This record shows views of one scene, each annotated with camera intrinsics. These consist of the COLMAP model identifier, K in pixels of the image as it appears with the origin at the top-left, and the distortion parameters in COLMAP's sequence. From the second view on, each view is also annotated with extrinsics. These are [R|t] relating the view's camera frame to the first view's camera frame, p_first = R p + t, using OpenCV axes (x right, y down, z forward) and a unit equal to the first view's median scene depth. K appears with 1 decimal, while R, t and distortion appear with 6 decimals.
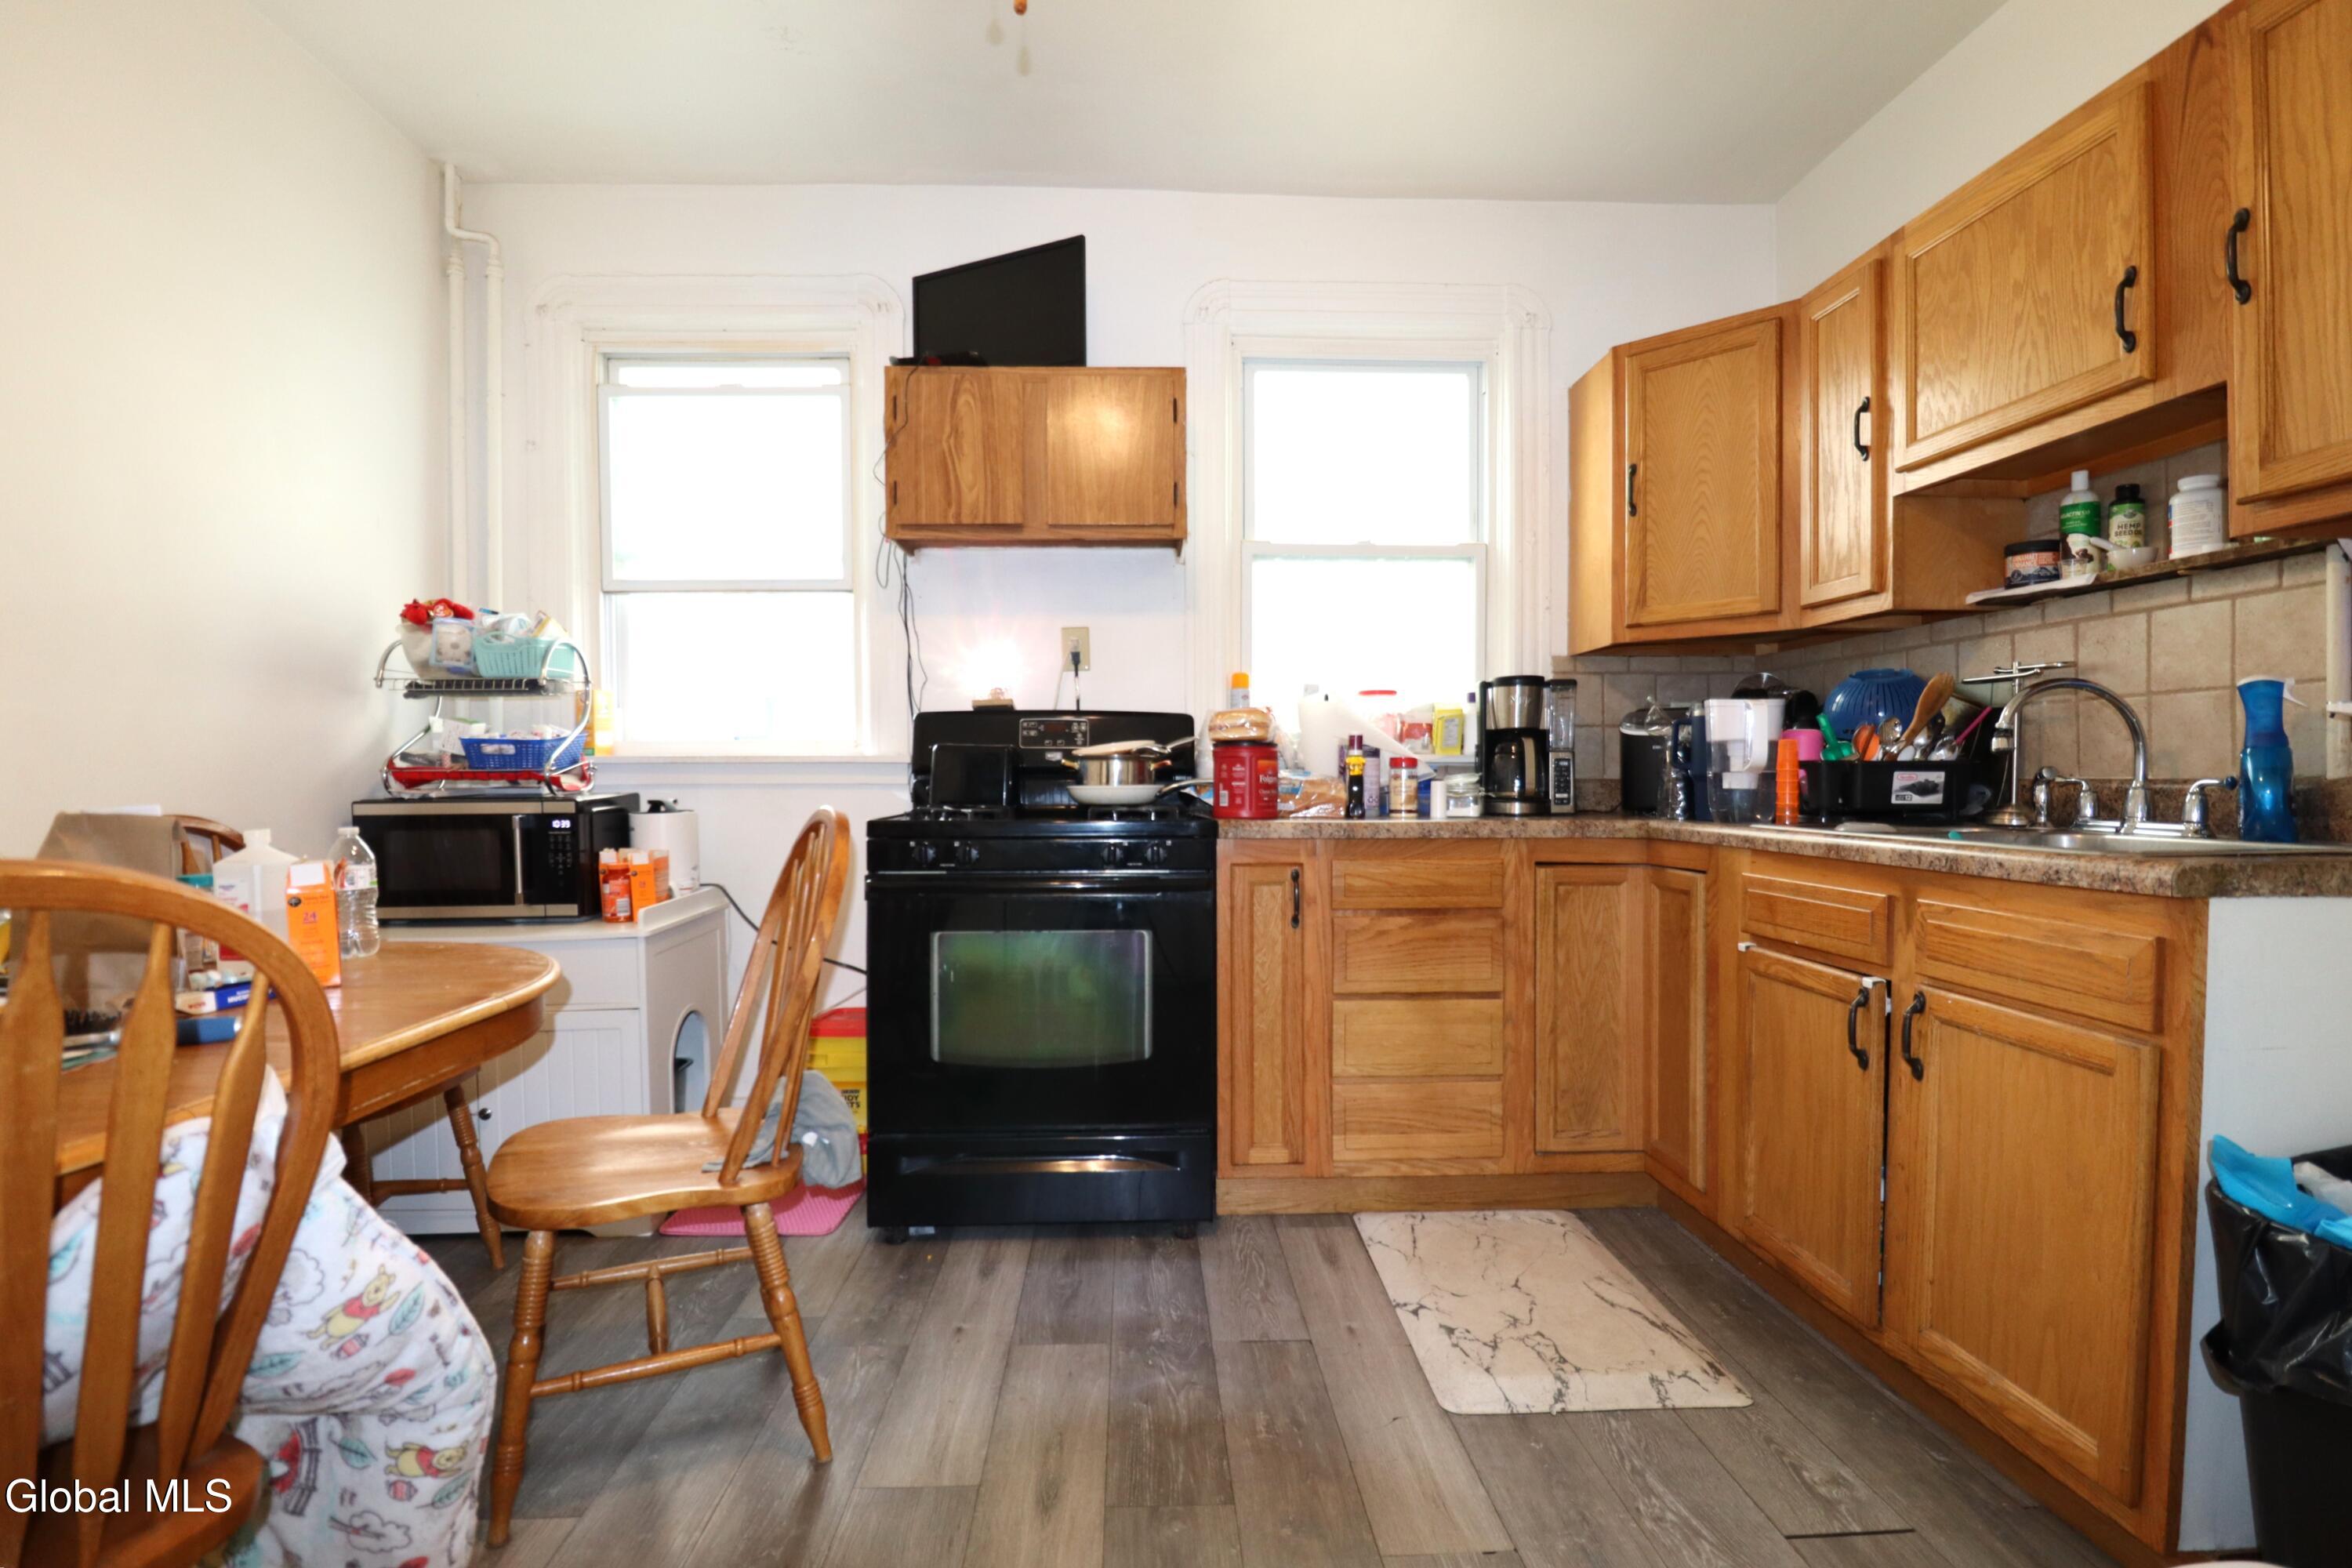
lens RADIAL K [[1109.4, 0, 1174.9], [0, 1109.4, 796.9], [0, 0, 1]] dist [0.001921, -0.013546]
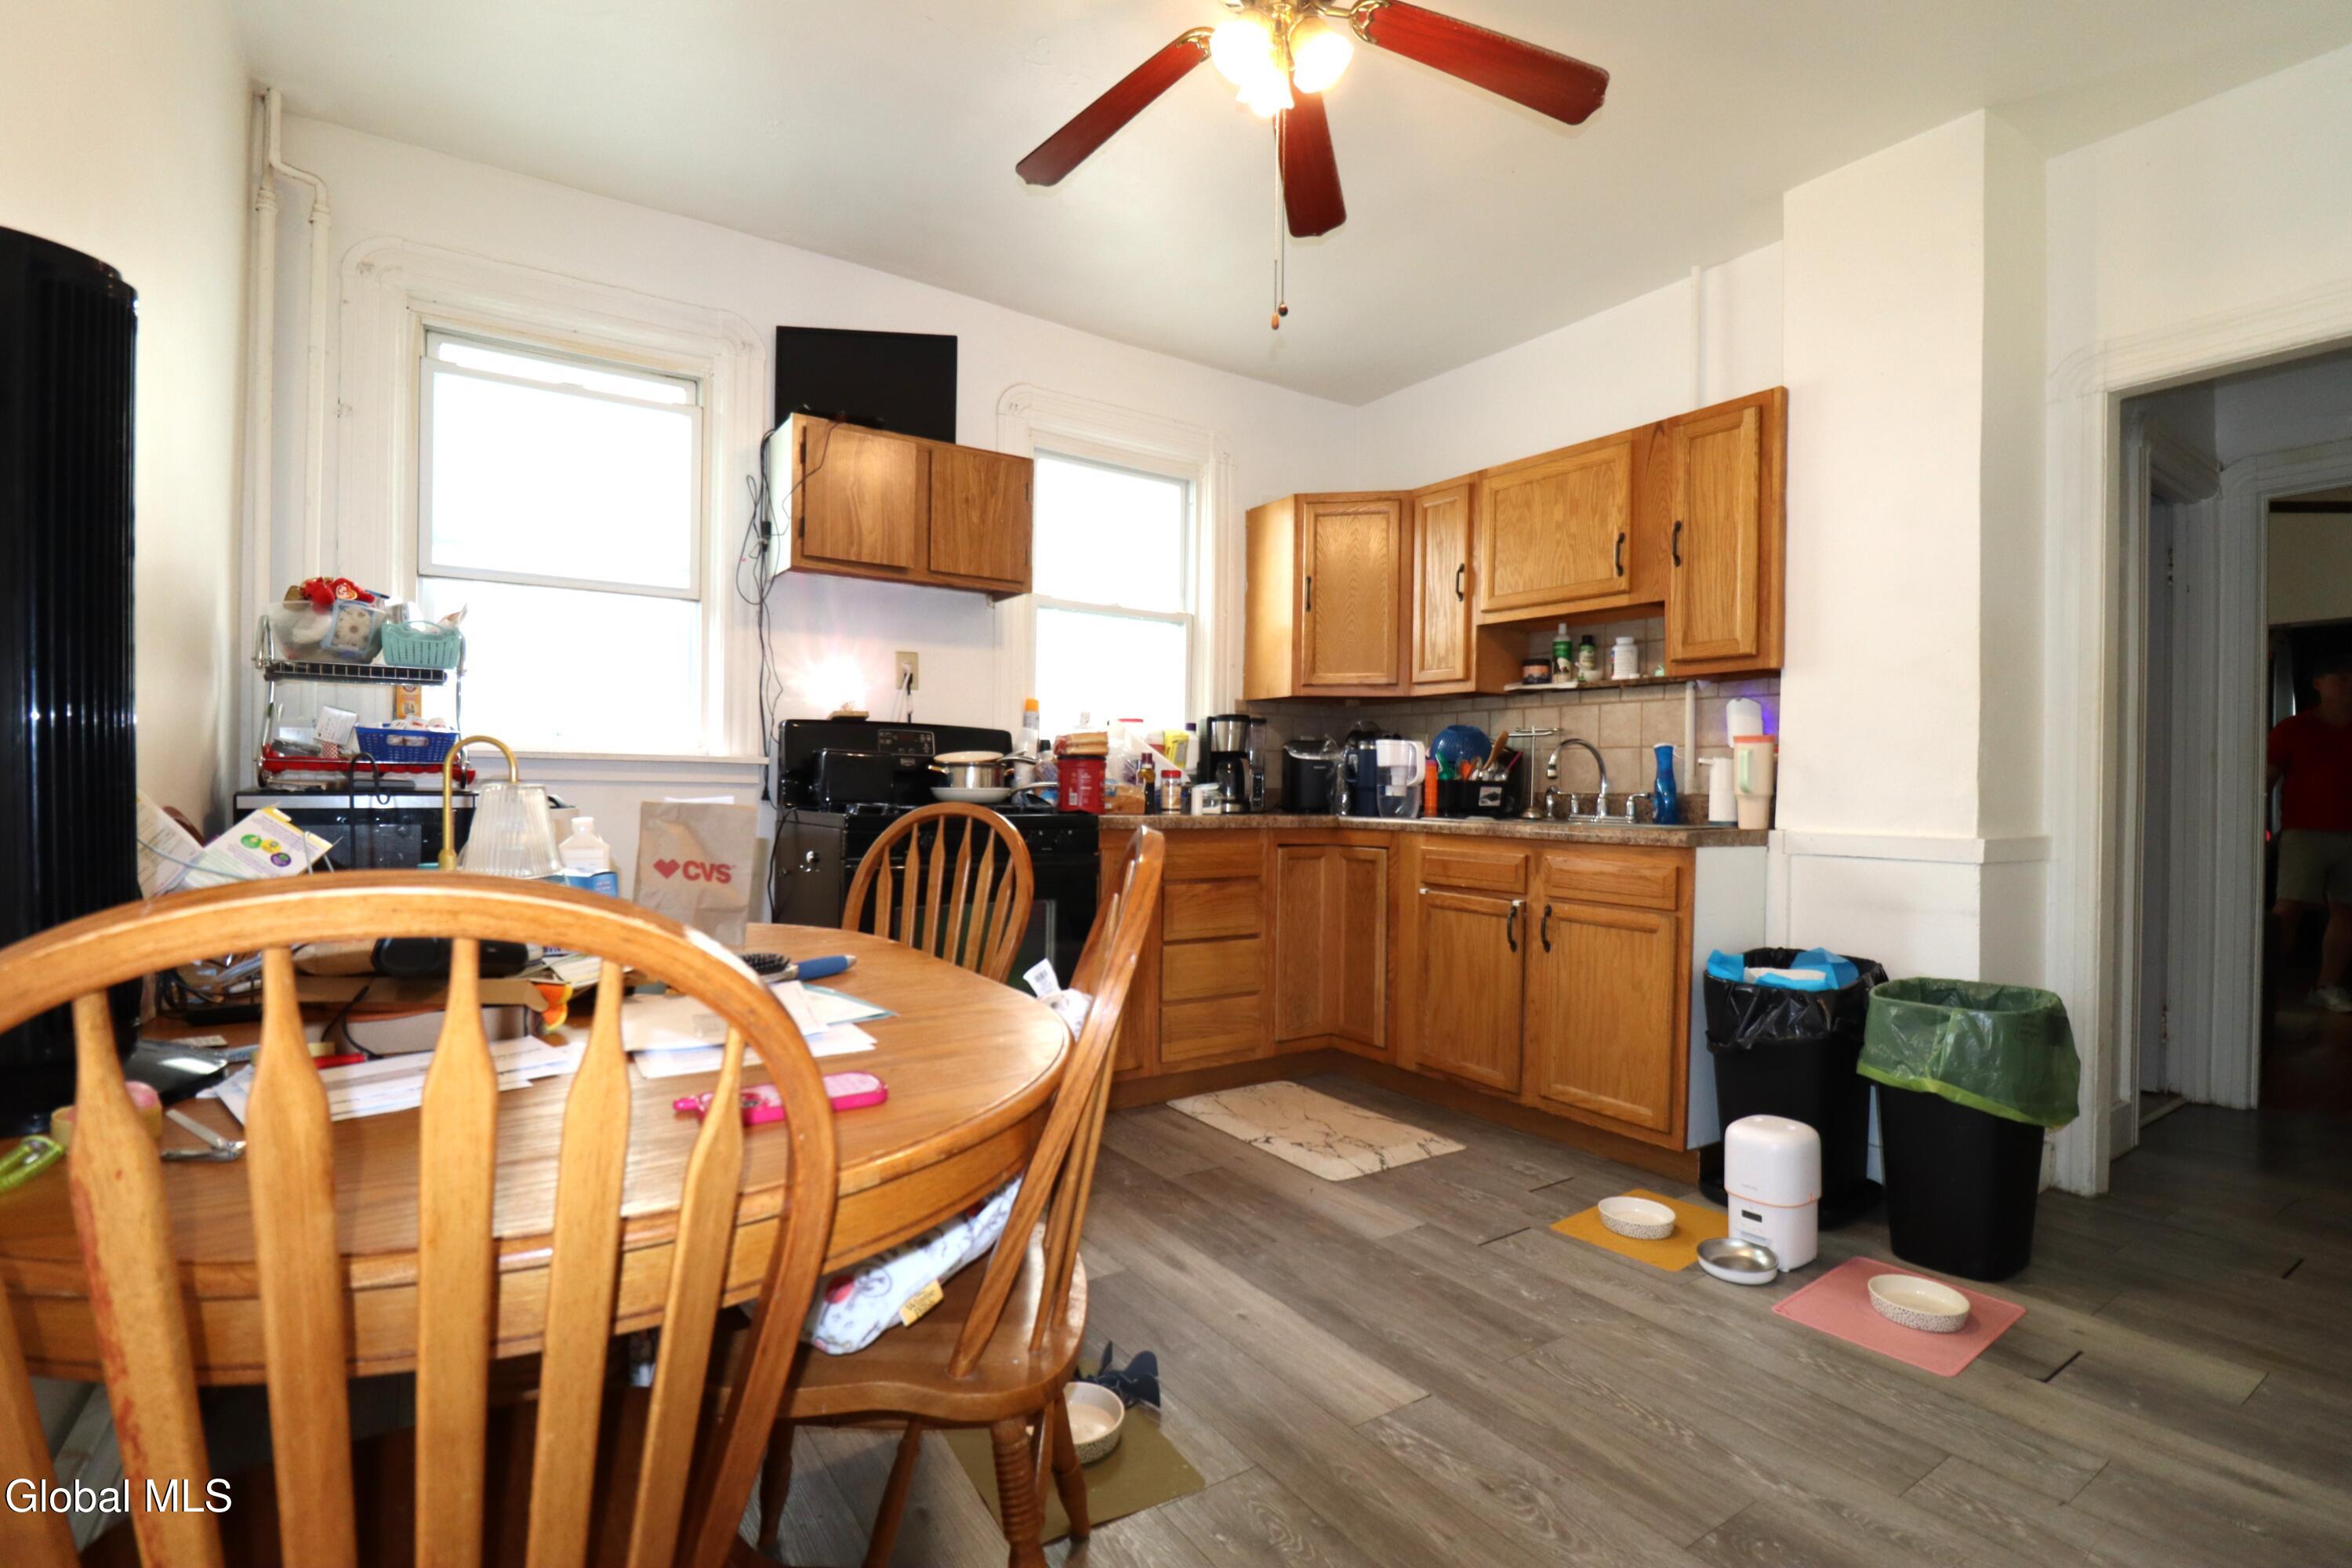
lens RADIAL K [[1086.9, 0, 1171.6], [0, 1086.9, 796.1], [0, 0, 1]] dist [0.000035, -0.013689]
pose [[0.850064, 0.010987, 0.526565, -0.610047], [-0.008475, 0.999938, -0.007183, 0.006997], [-0.526612, 0.001644, 0.850104, -0.167699]]
